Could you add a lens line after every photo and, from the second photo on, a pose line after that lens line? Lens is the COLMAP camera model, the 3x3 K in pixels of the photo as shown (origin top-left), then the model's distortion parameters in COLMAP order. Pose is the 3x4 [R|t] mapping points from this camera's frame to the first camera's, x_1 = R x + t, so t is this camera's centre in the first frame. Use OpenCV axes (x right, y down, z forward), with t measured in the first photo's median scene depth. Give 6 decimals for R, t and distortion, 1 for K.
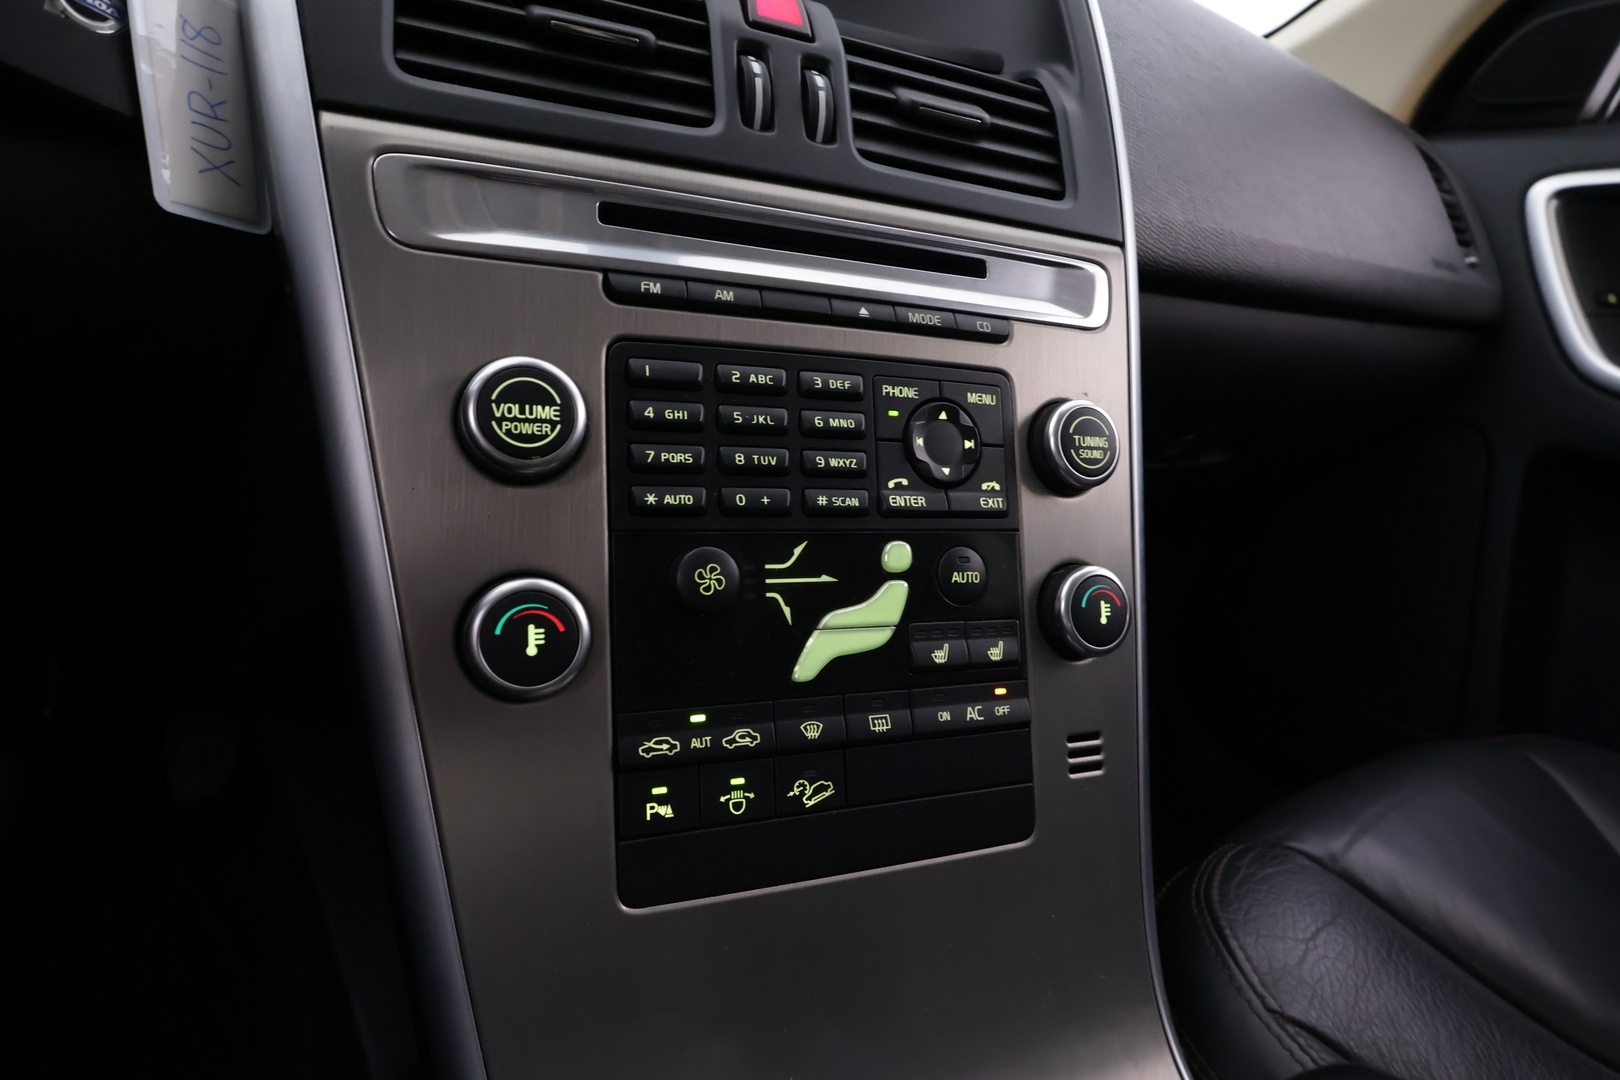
lens RADIAL K [[869.0, 0, 810.0], [0, 869.0, 540.0], [0, 0, 1]] dist [0.002016, 0.001249]
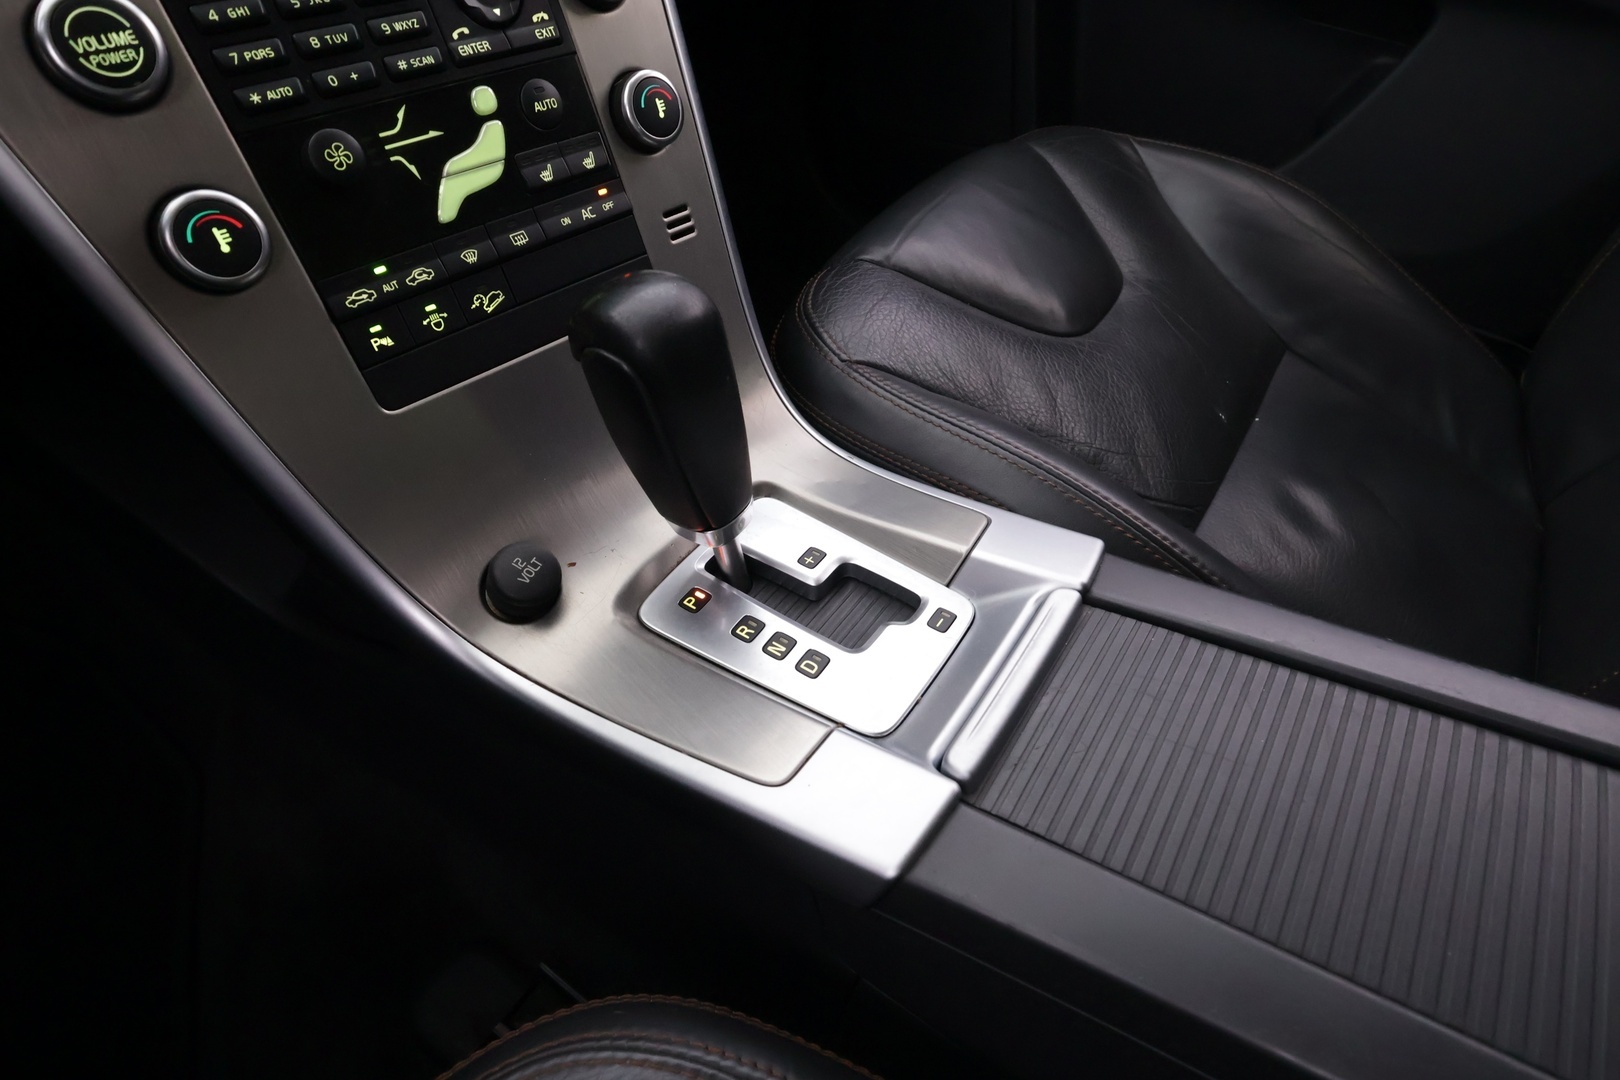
lens RADIAL K [[869.0, 0, 810.0], [0, 869.0, 540.0], [0, 0, 1]] dist [0.002016, 0.001249]
pose [[0.909417, -0.356110, 0.214817, 0.033672], [0.207214, 0.835838, 0.508368, 0.008911], [-0.360587, -0.417805, 0.833916, -0.478504]]
